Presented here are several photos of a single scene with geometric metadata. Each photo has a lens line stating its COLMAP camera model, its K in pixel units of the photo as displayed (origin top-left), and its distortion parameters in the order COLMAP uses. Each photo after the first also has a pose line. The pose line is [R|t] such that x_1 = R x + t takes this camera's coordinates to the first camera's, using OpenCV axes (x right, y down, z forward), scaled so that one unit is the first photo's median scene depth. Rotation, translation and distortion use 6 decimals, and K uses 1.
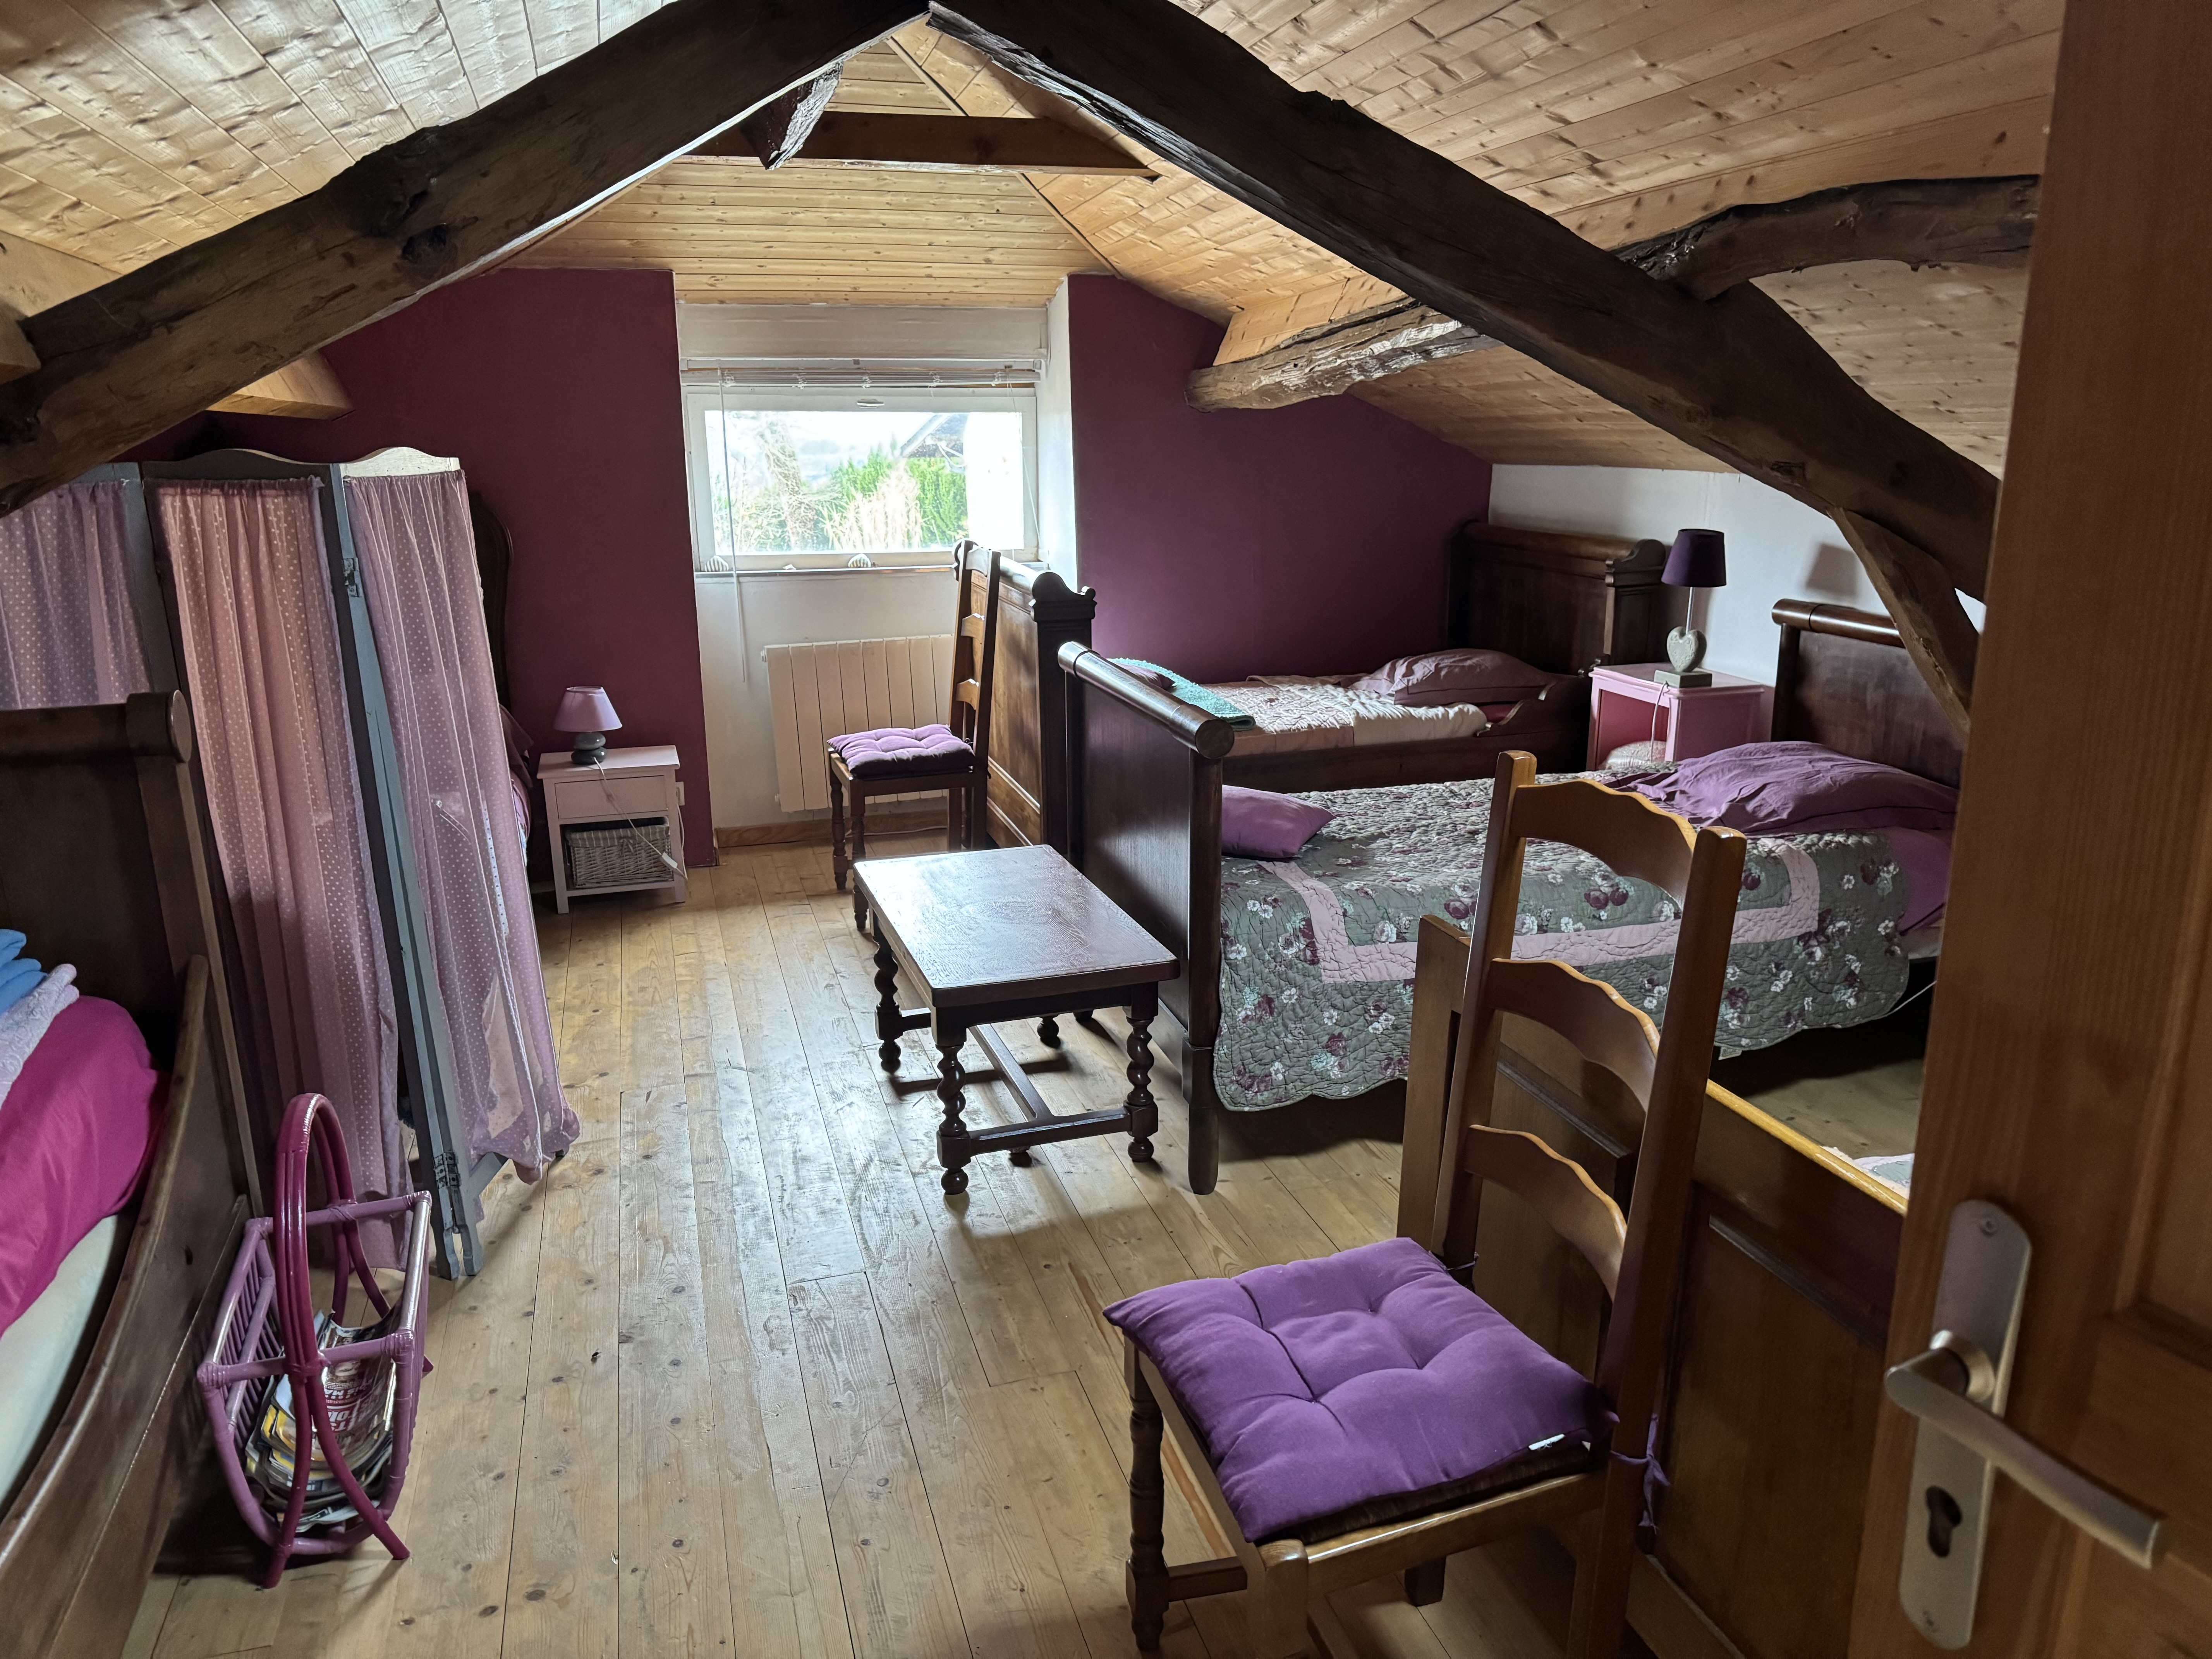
lens RADIAL K [[1552.5, 0, 1106.0], [0, 1552.5, 829.5], [0, 0, 1]] dist [0.111462, -0.149139]
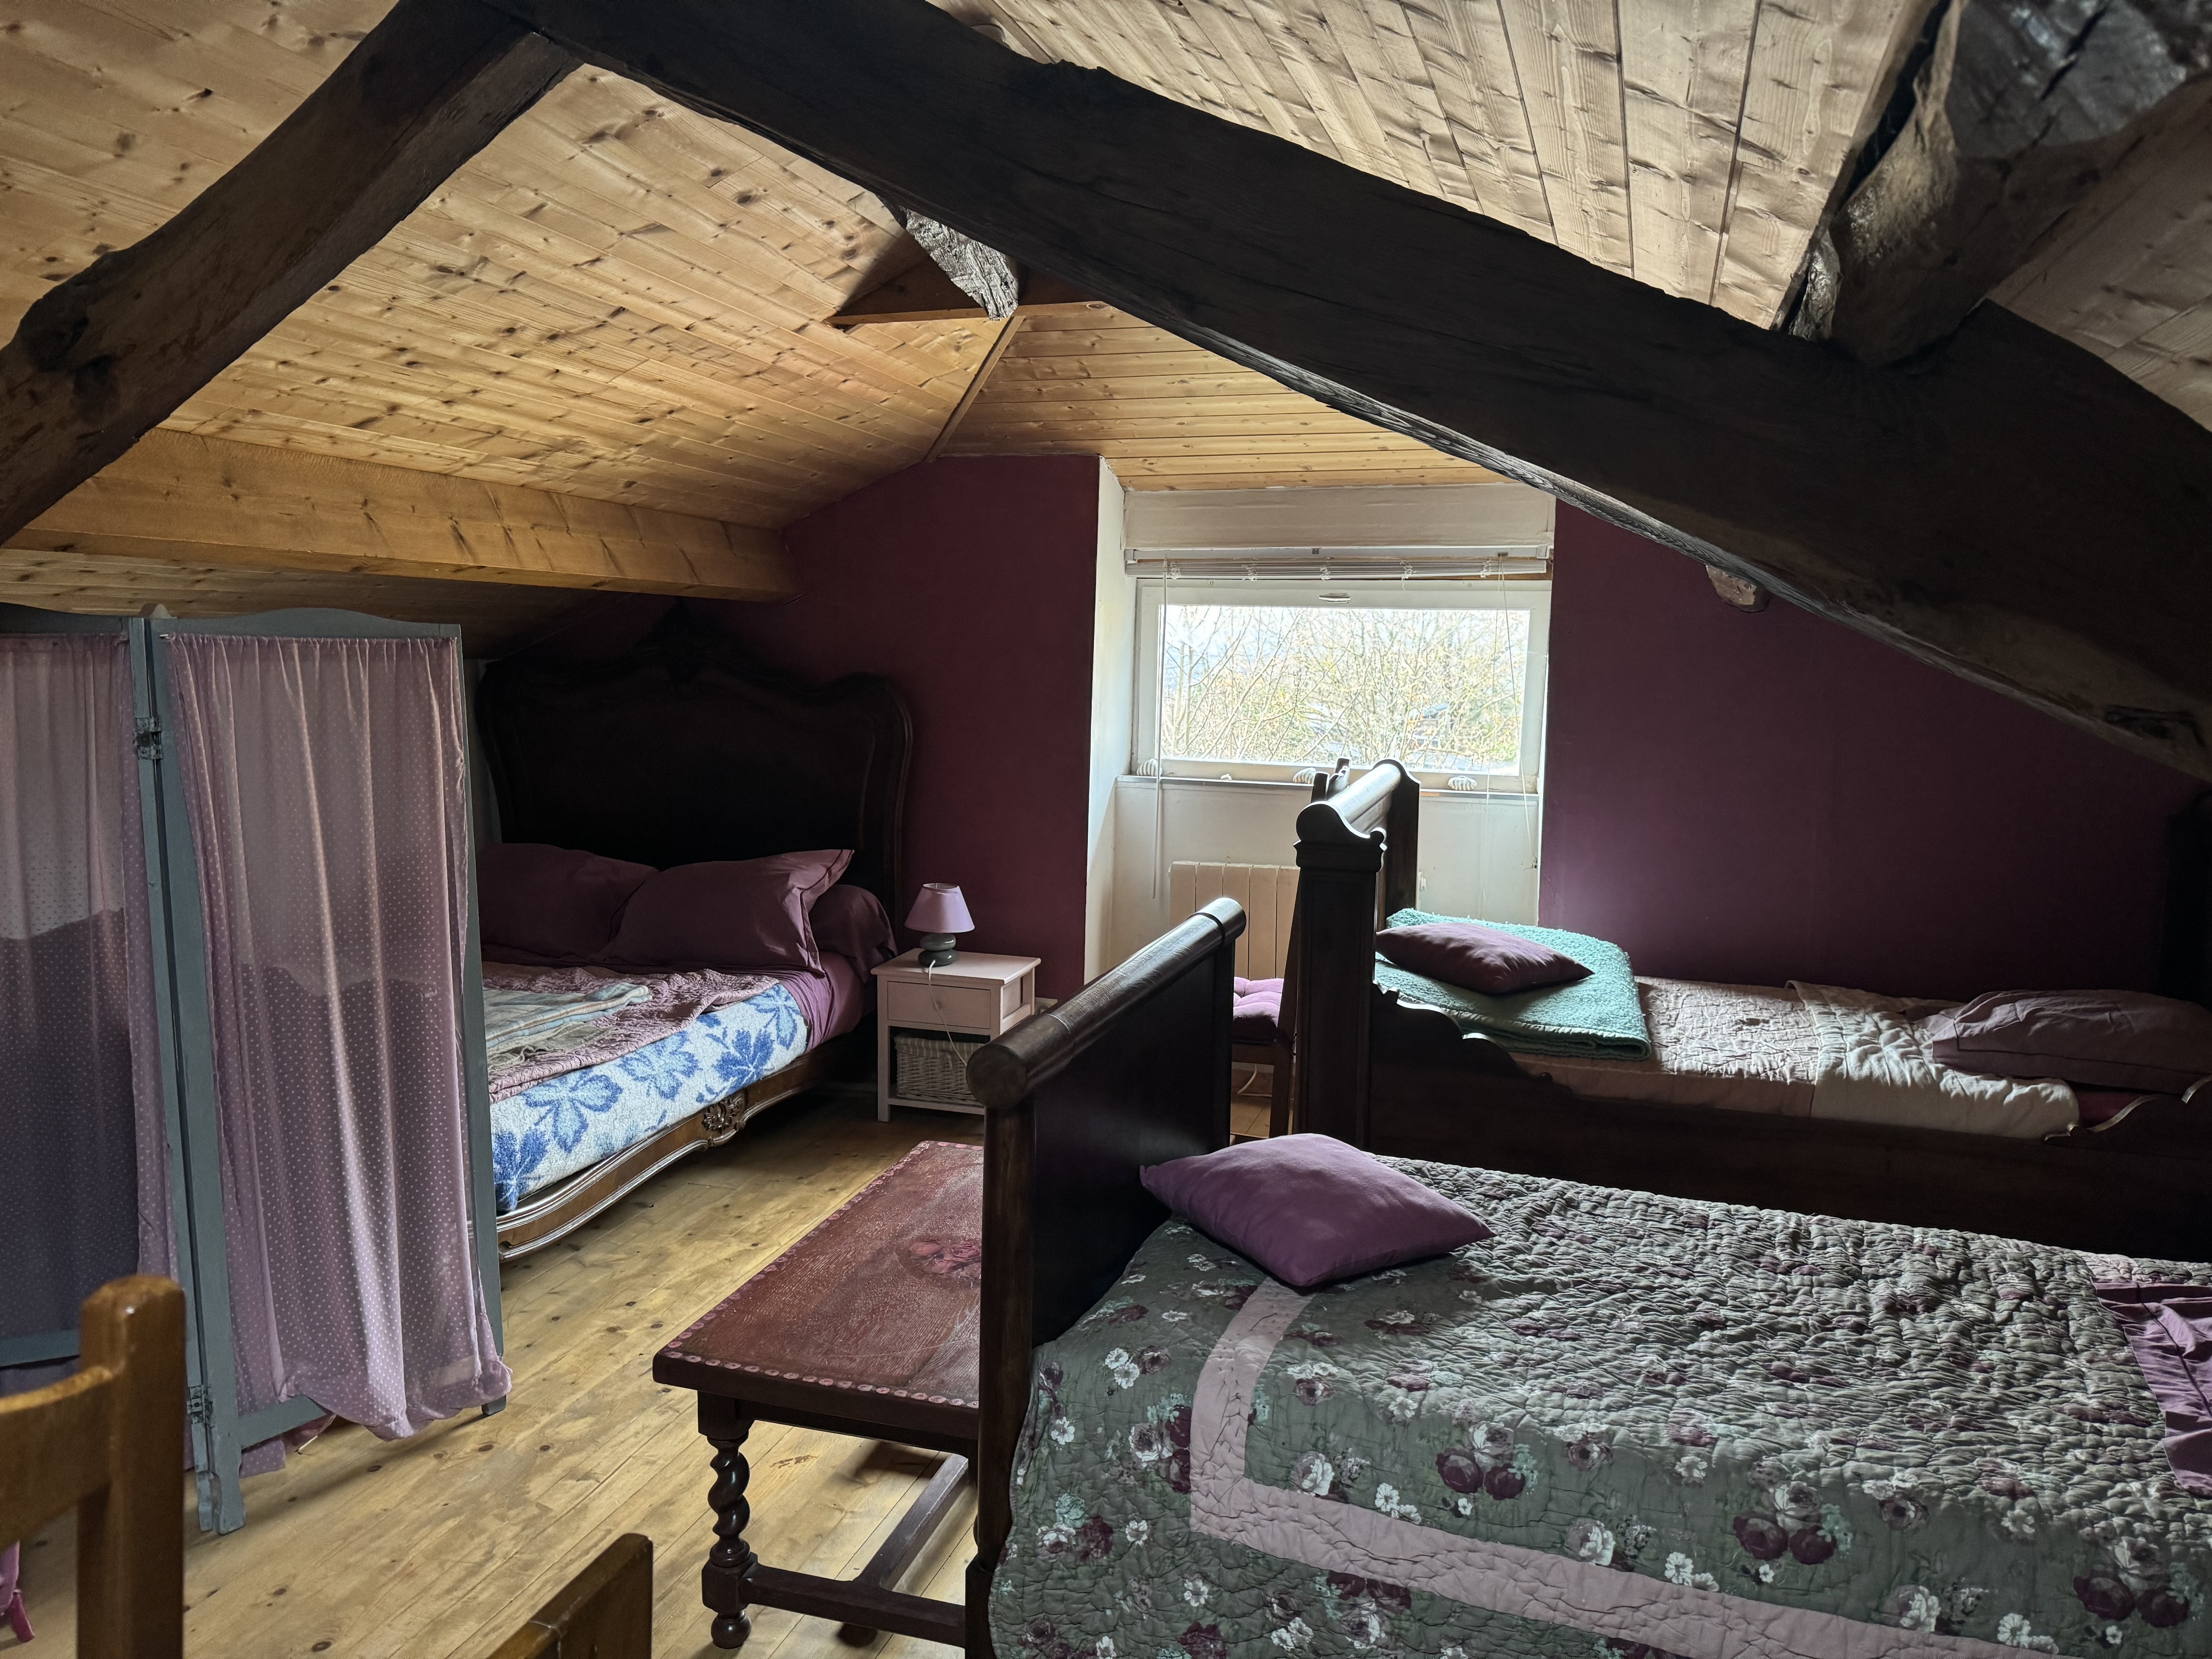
lens RADIAL K [[1552.5, 0, 1106.0], [0, 1552.5, 829.5], [0, 0, 1]] dist [0.111462, -0.149139]
pose [[0.833046, 0.101618, -0.543791, 0.390821], [-0.170633, 0.982255, -0.077844, -0.104167], [0.526231, 0.157636, 0.835603, 0.421020]]
